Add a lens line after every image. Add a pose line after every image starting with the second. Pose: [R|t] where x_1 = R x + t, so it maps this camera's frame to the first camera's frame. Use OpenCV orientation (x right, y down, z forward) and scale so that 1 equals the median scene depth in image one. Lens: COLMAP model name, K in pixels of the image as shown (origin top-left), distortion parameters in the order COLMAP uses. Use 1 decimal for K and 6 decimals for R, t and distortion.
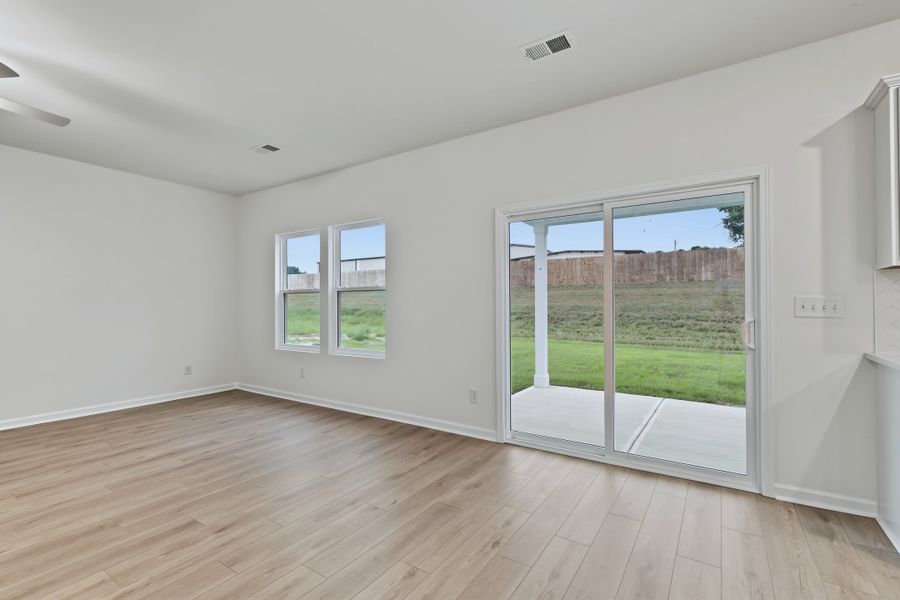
lens RADIAL K [[401.2, 0, 453.5], [0, 401.2, 300.6], [0, 0, 1]] dist [-0.003067, 0.000874]
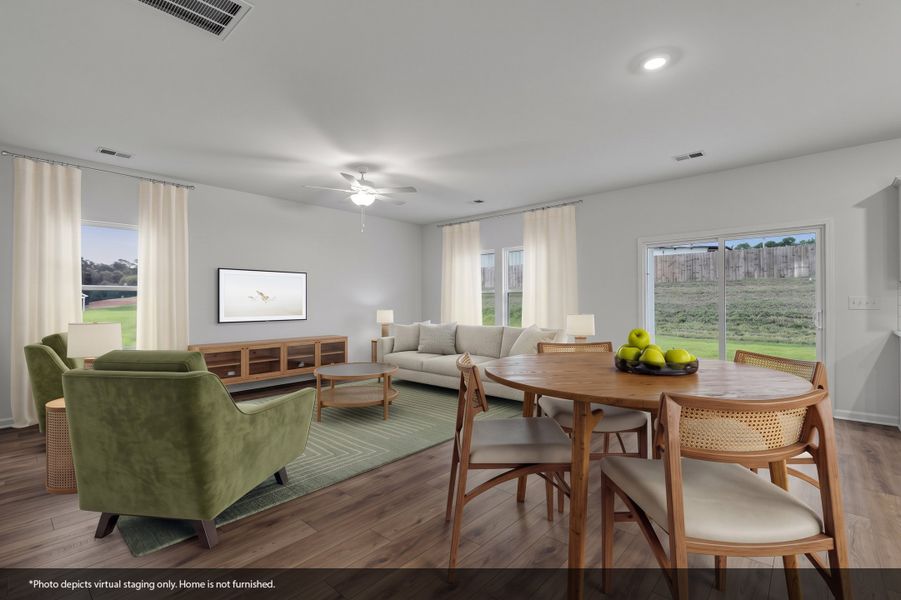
lens RADIAL K [[401.7, 0, 453.0], [0, 401.7, 302.4], [0, 0, 1]] dist [-0.003067, 0.000874]
pose [[0.988080, -0.002101, -0.153930, -0.081257], [0.003740, 0.999939, 0.010363, -0.001954], [0.153899, -0.010815, 0.988027, -0.141841]]
